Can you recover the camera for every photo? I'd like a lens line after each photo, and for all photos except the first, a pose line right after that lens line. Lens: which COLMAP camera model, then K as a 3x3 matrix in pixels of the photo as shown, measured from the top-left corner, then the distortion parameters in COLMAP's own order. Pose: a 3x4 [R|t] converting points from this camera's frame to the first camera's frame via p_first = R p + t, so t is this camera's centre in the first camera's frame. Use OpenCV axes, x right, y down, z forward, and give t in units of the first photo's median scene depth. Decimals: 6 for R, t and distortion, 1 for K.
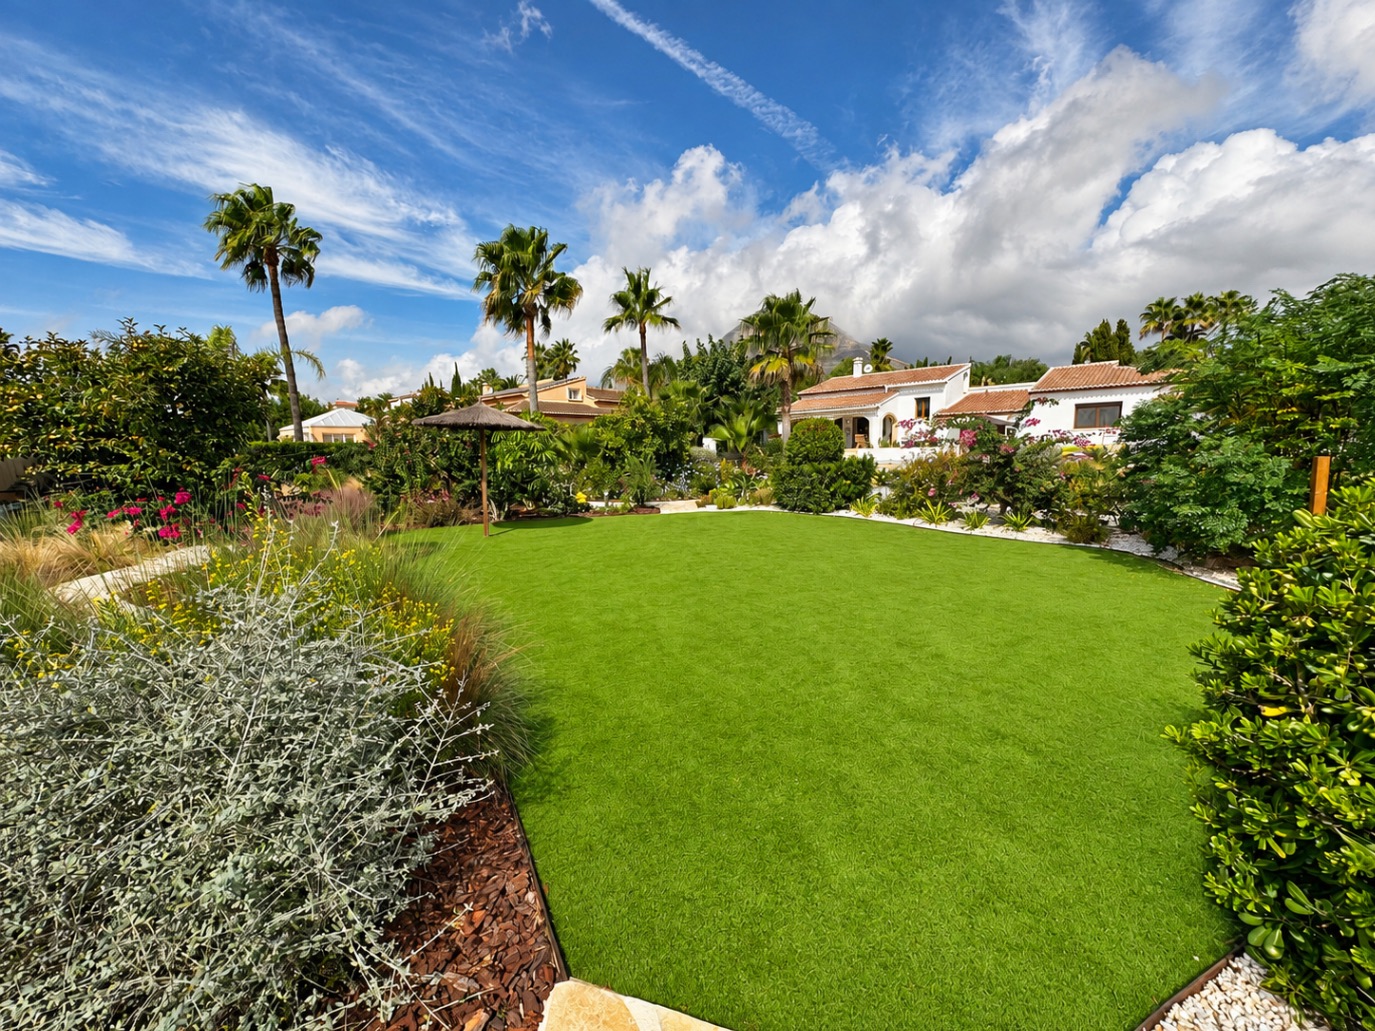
lens RADIAL K [[555.0, 0, 687.5], [0, 555.0, 515.5], [0, 0, 1]] dist [-0.000323, -0.000394]
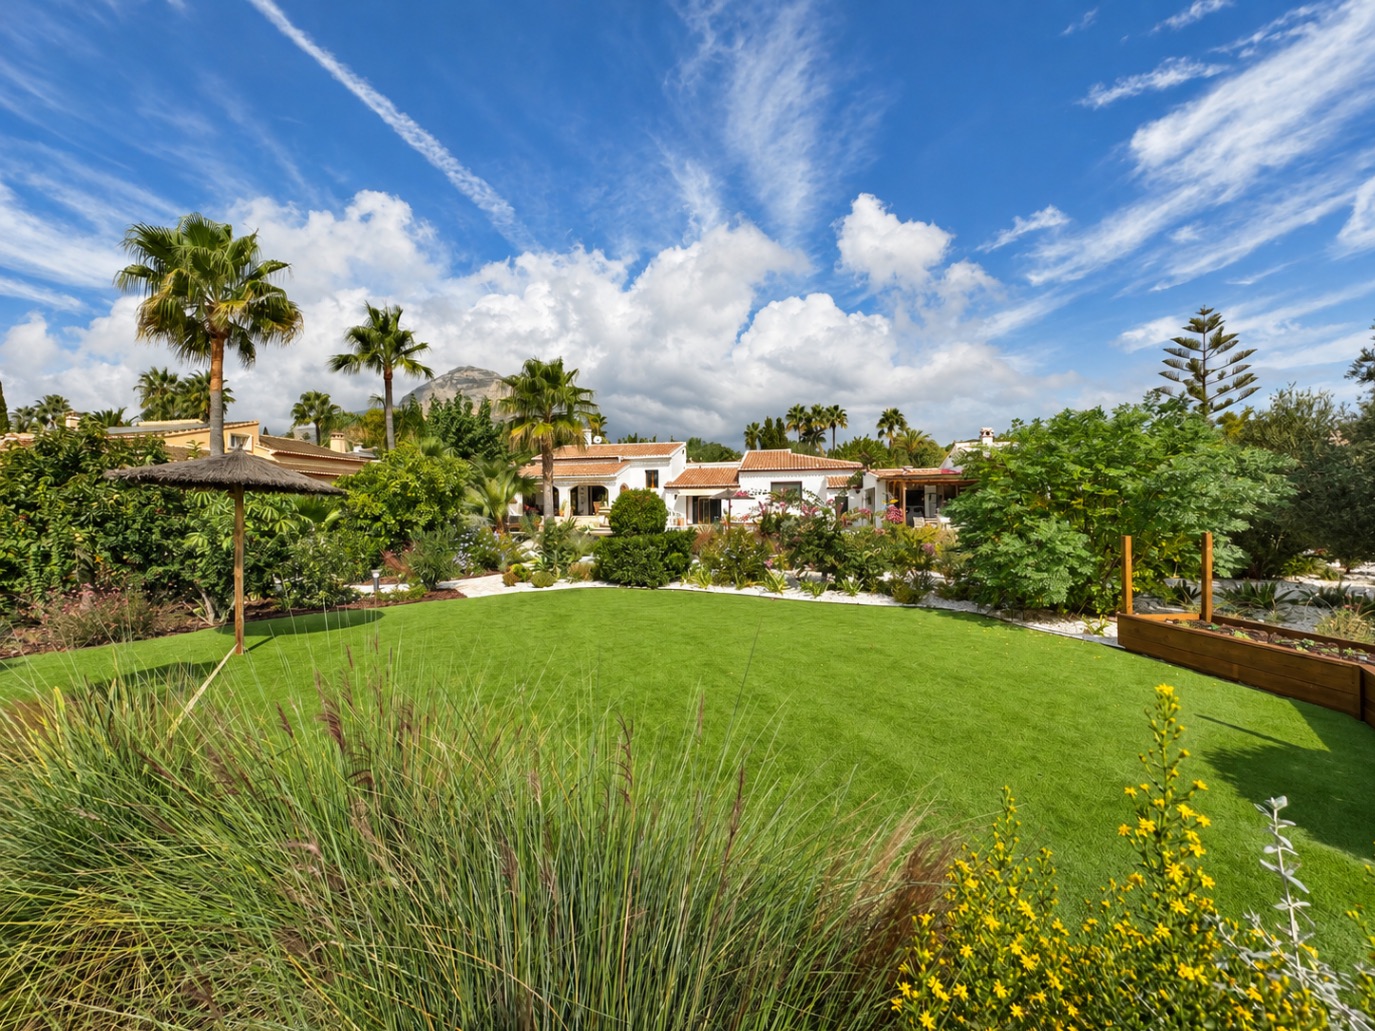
lens RADIAL K [[555.0, 0, 687.5], [0, 555.0, 515.5], [0, 0, 1]] dist [-0.000323, -0.000394]
pose [[0.863250, 0.010717, 0.504663, -0.099880], [0.047936, 0.993516, -0.103095, -0.012710], [-0.502495, 0.113188, 0.857139, 0.065332]]
